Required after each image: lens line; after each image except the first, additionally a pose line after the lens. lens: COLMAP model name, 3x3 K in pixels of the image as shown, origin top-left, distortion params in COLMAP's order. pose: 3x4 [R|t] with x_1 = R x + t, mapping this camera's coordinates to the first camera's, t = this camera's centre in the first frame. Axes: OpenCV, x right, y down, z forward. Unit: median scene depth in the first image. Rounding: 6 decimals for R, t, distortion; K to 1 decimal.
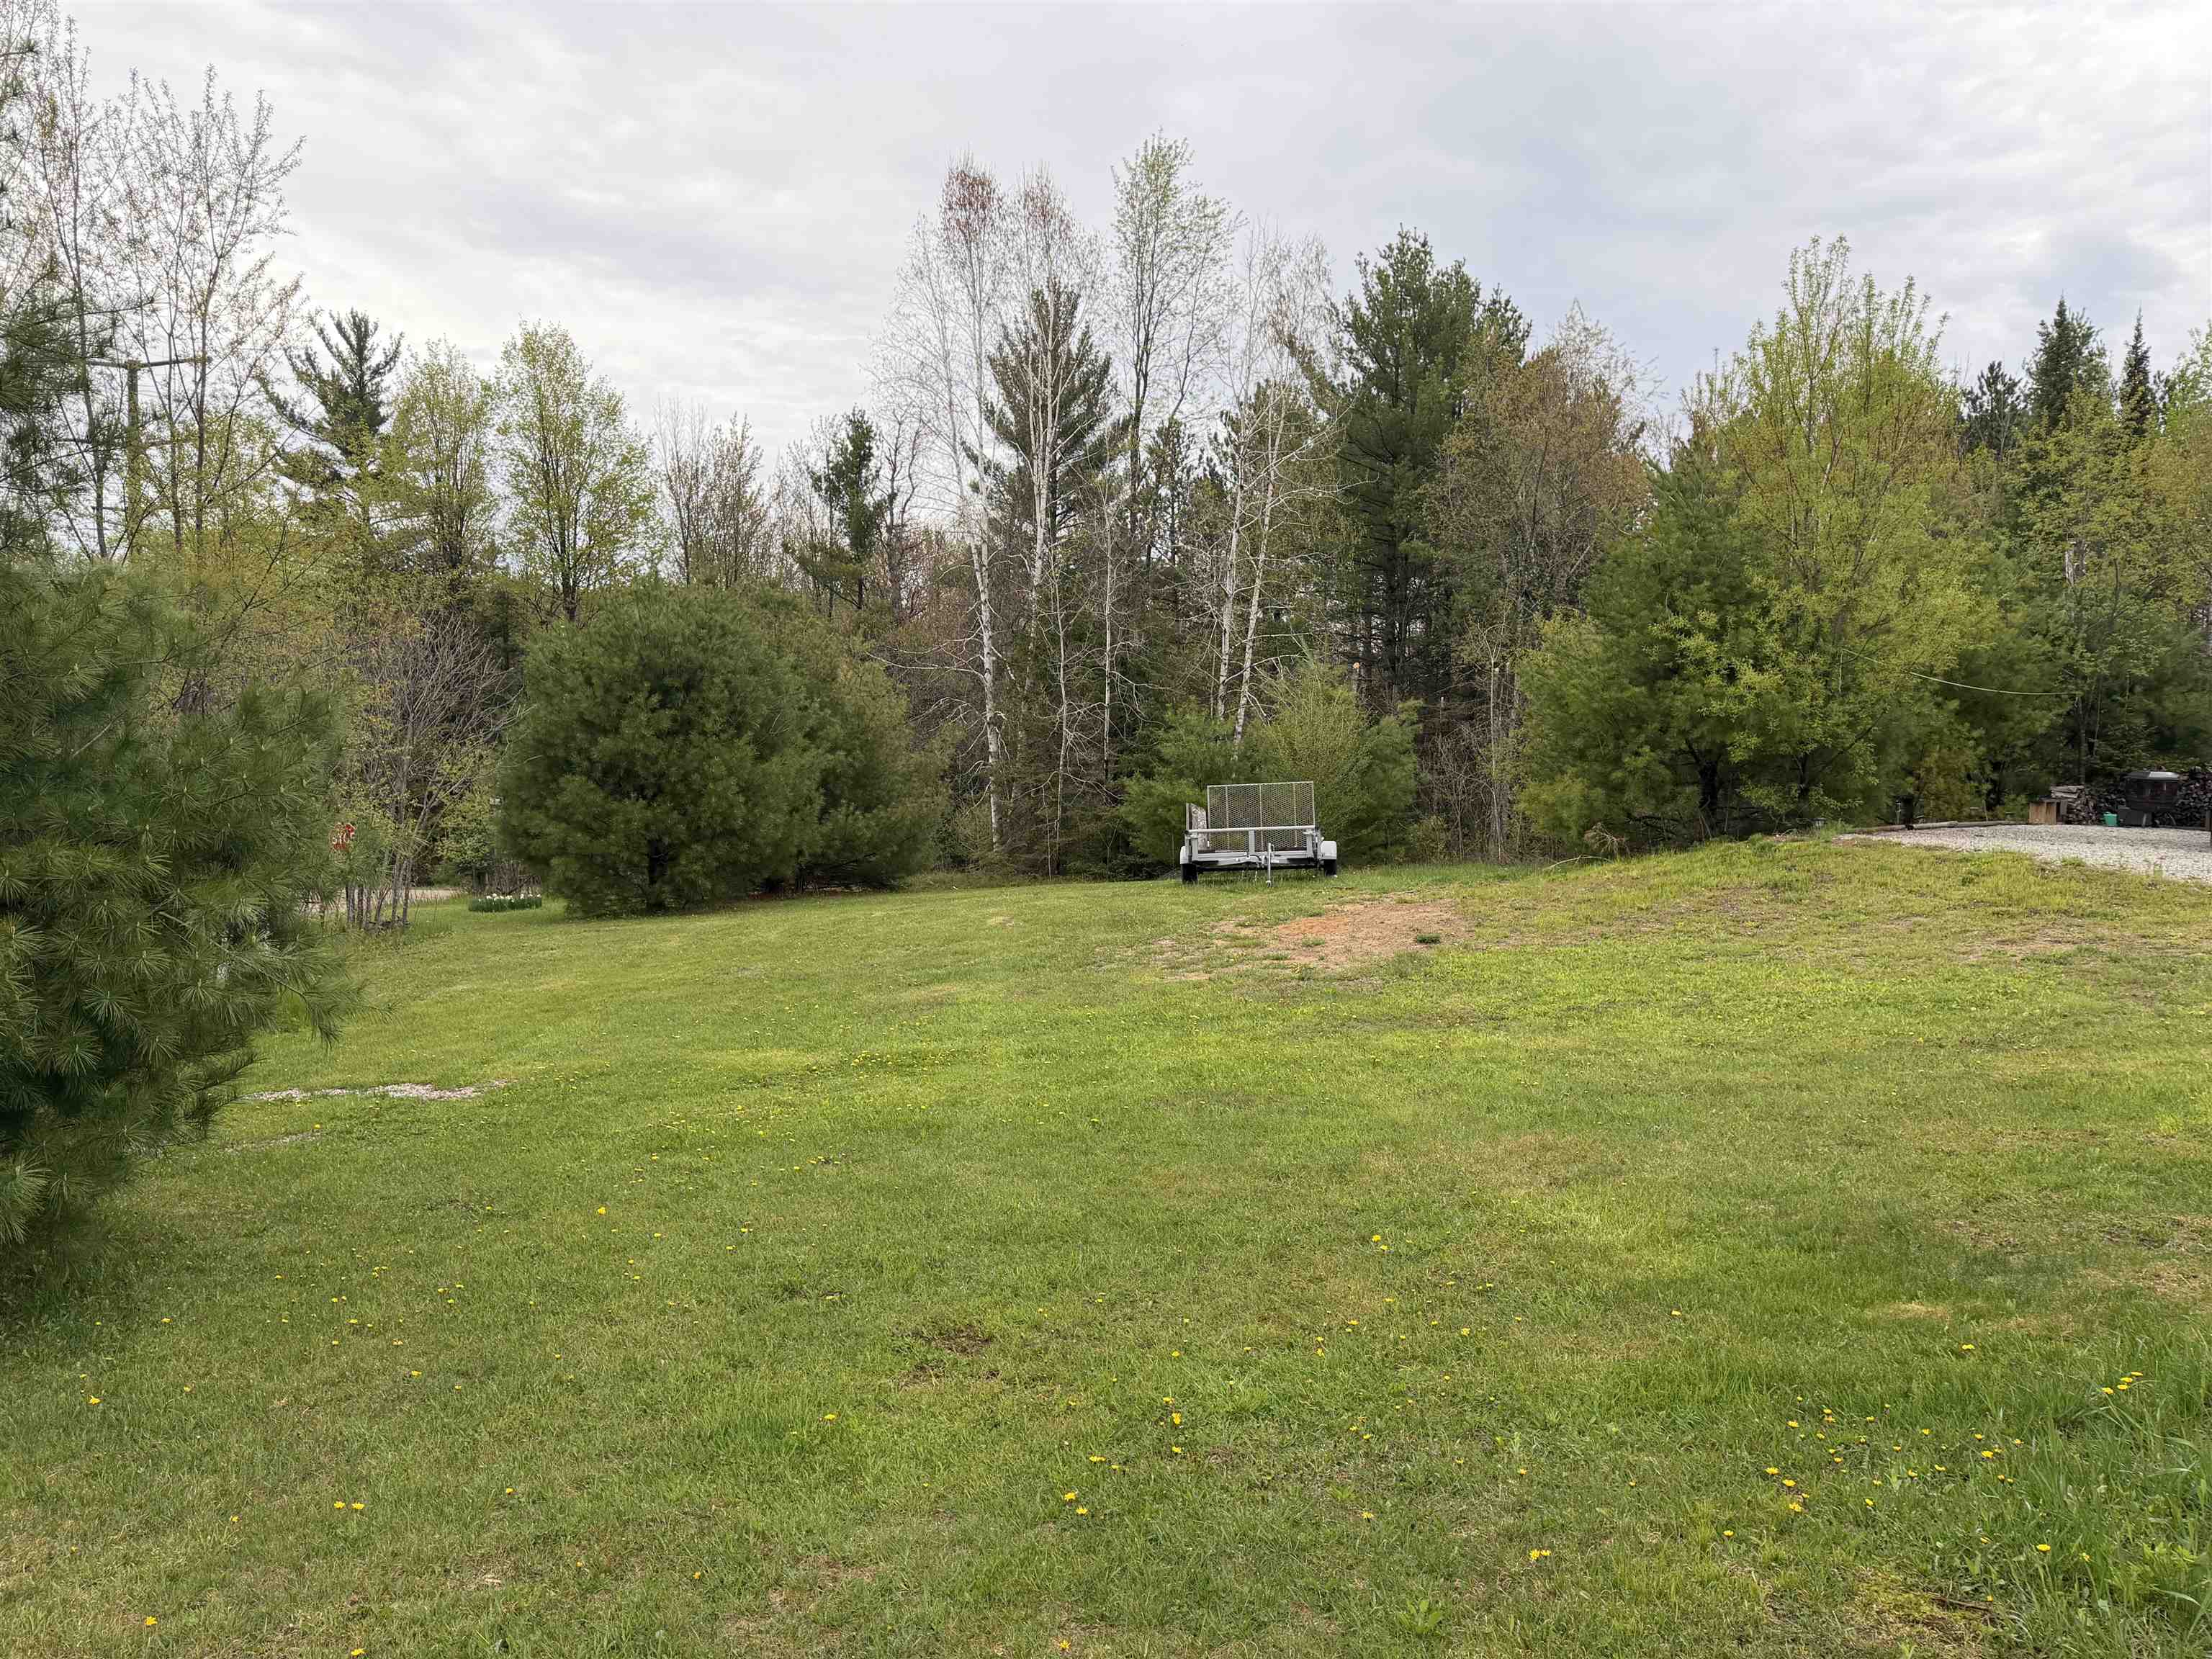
lens RADIAL K [[1558.6, 0, 1100.6], [0, 1558.6, 830.0], [0, 0, 1]] dist [0.031473, -0.035783]
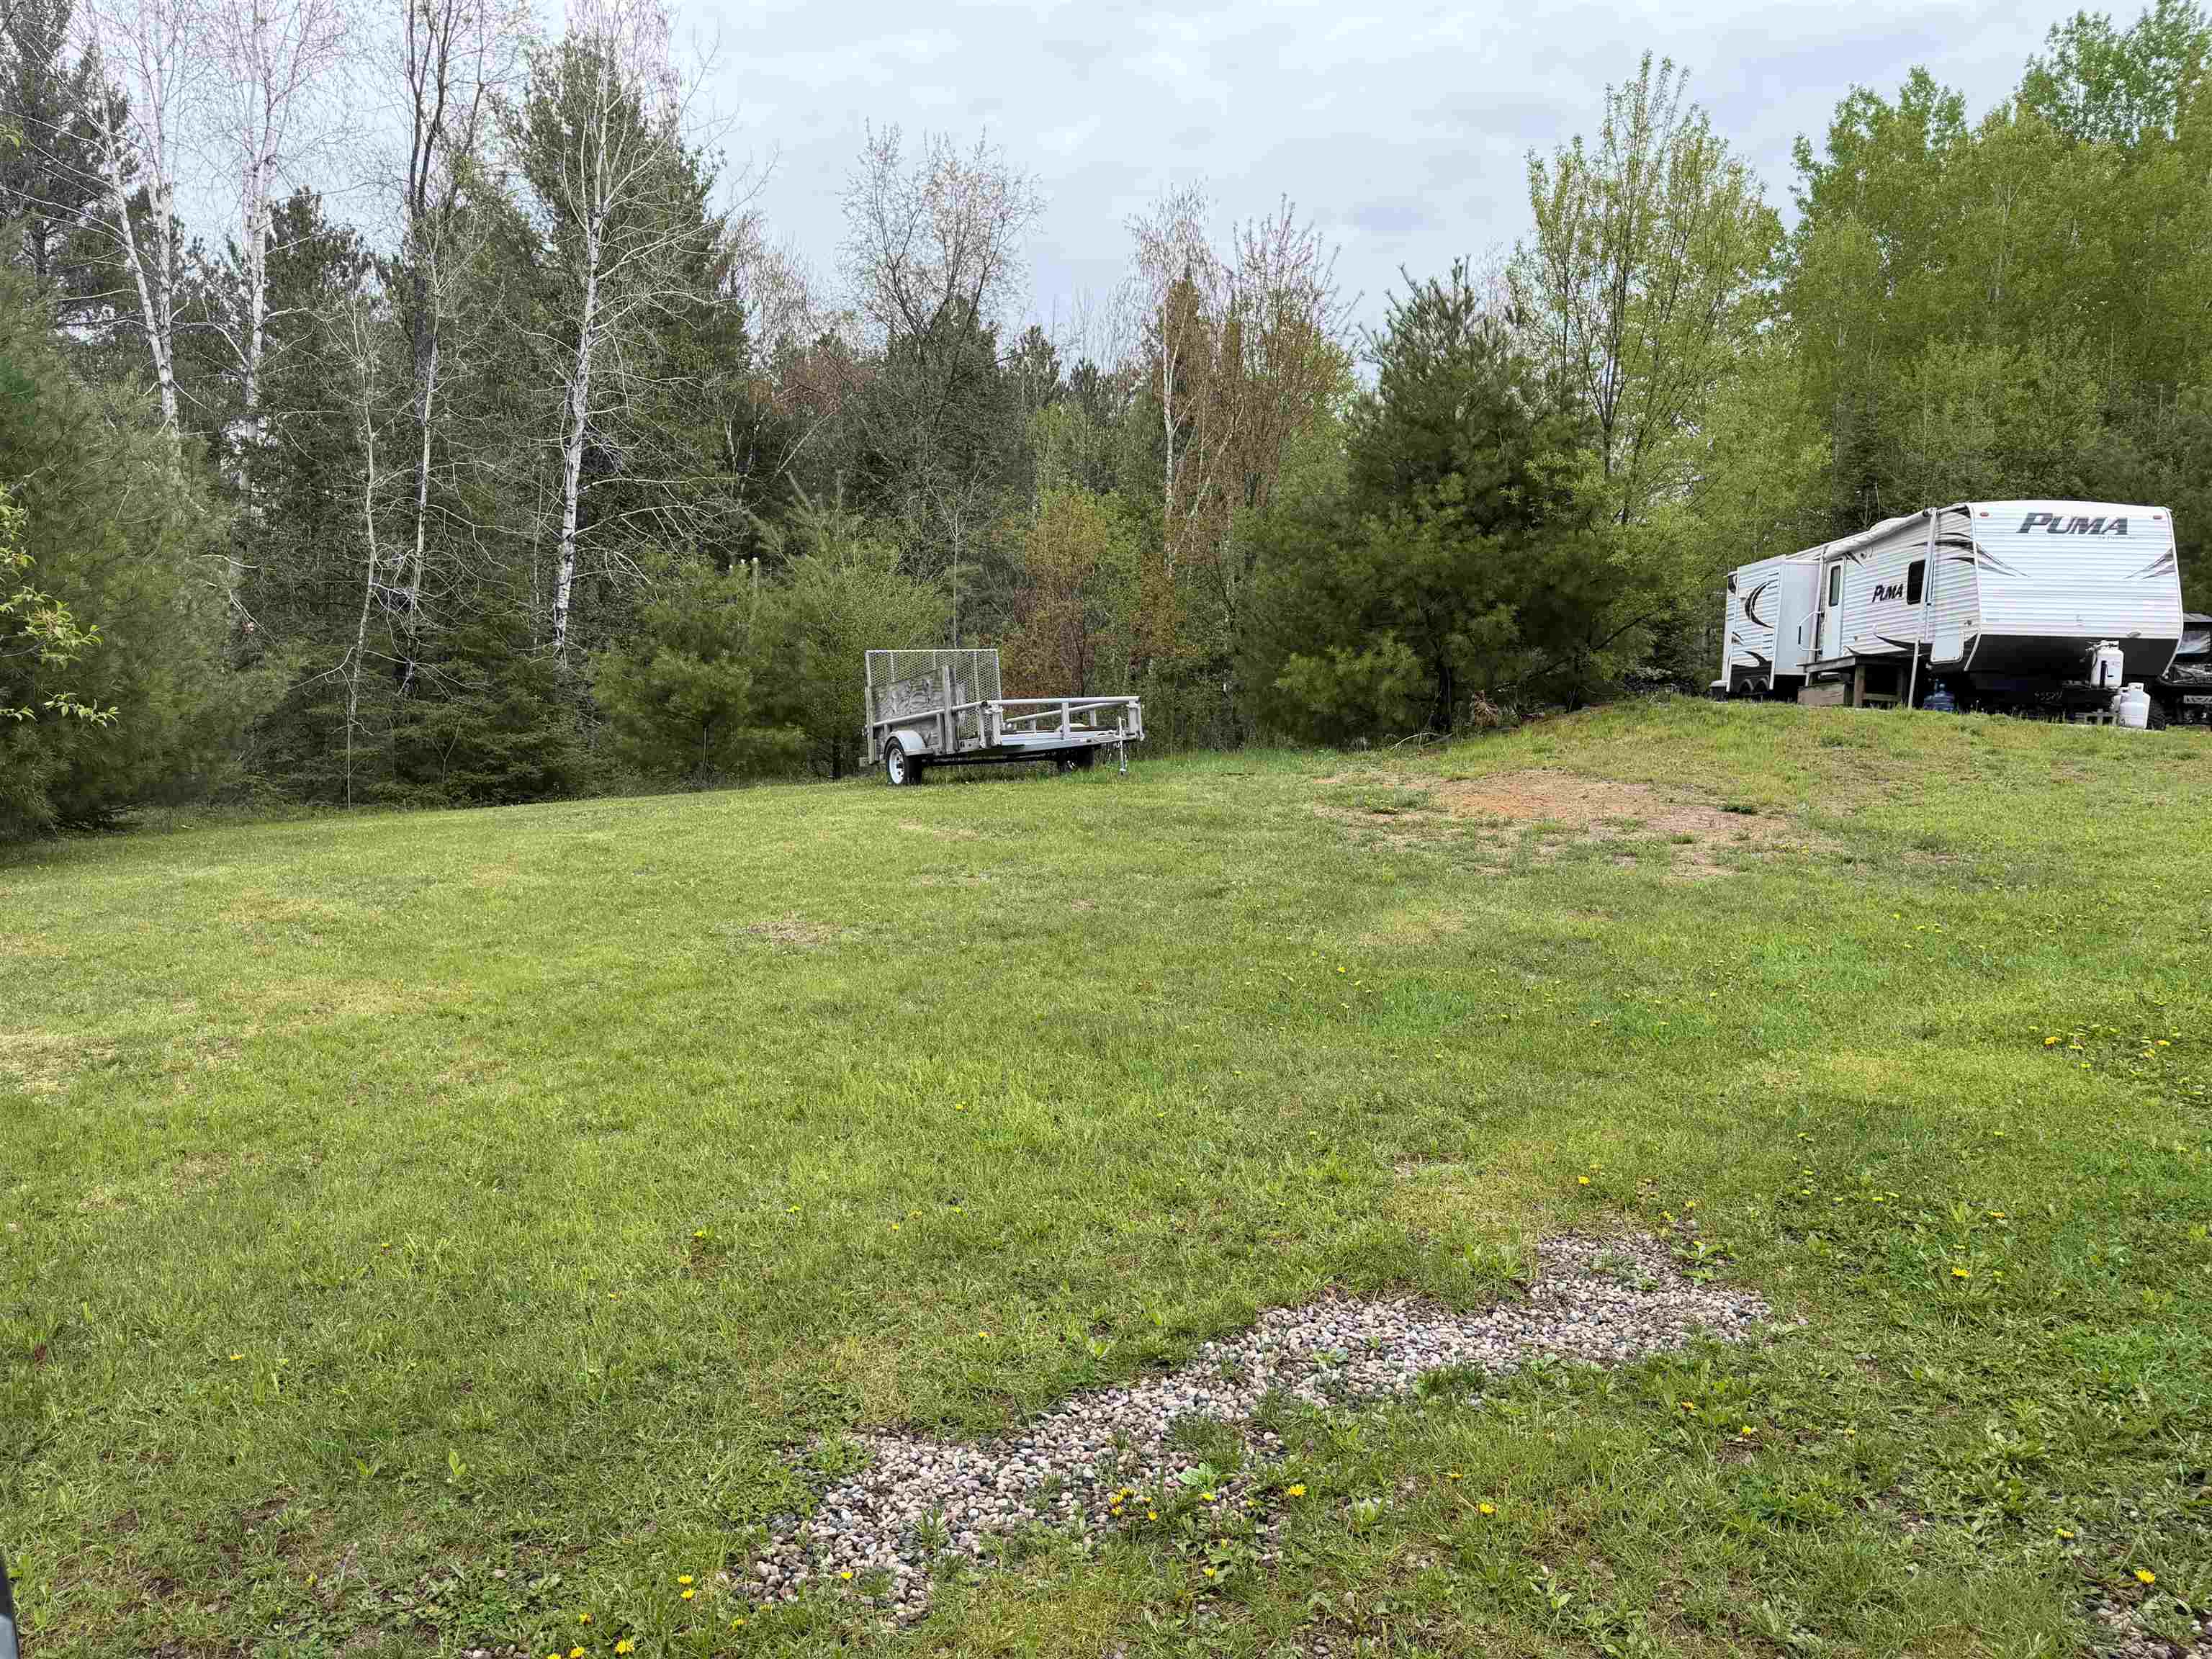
lens RADIAL K [[1558.6, 0, 1096.0], [0, 1558.6, 822.3], [0, 0, 1]] dist [0.031473, -0.035783]
pose [[0.767466, -0.036828, 0.640031, -0.348393], [0.017884, 0.999190, 0.036050, 0.029972], [-0.640840, -0.016221, 0.767503, 0.445122]]
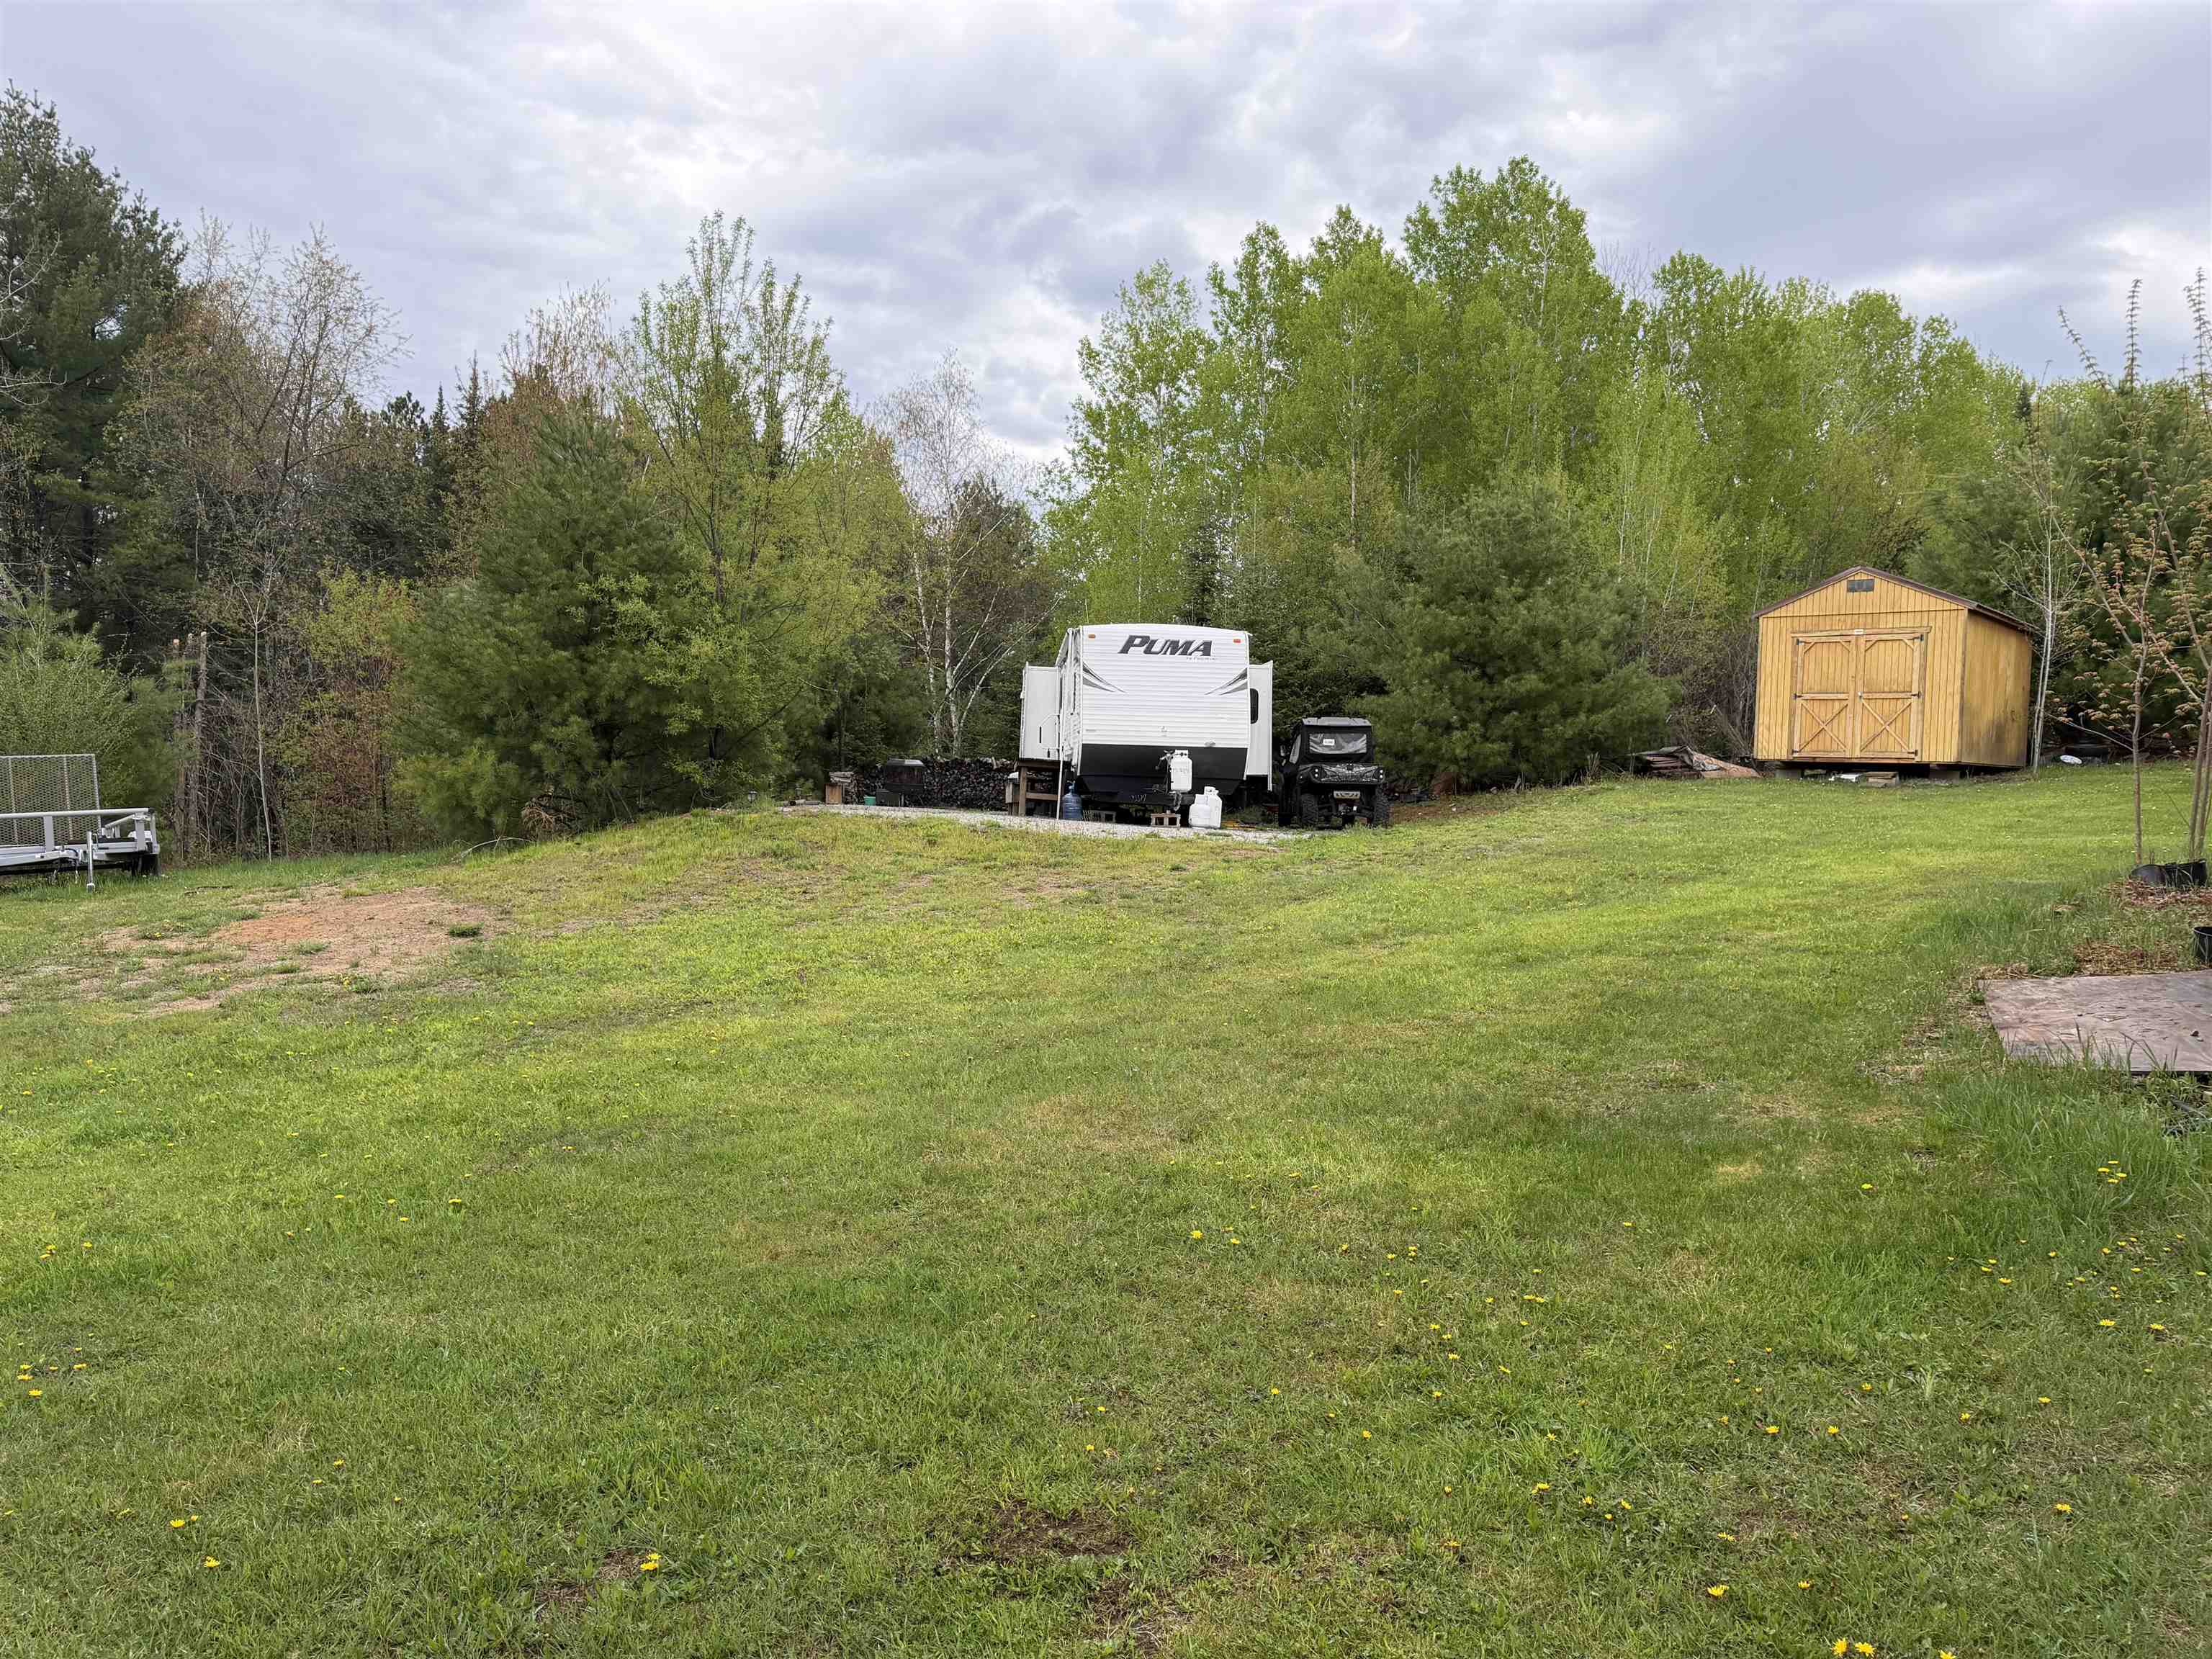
lens RADIAL K [[1558.6, 0, 1088.5], [0, 1558.6, 820.3], [0, 0, 1]] dist [0.031473, -0.035783]
pose [[0.662432, -0.015814, 0.748955, -0.127644], [0.023775, 0.999717, 0.000081, 0.013428], [-0.748745, 0.017753, 0.662621, 0.152496]]
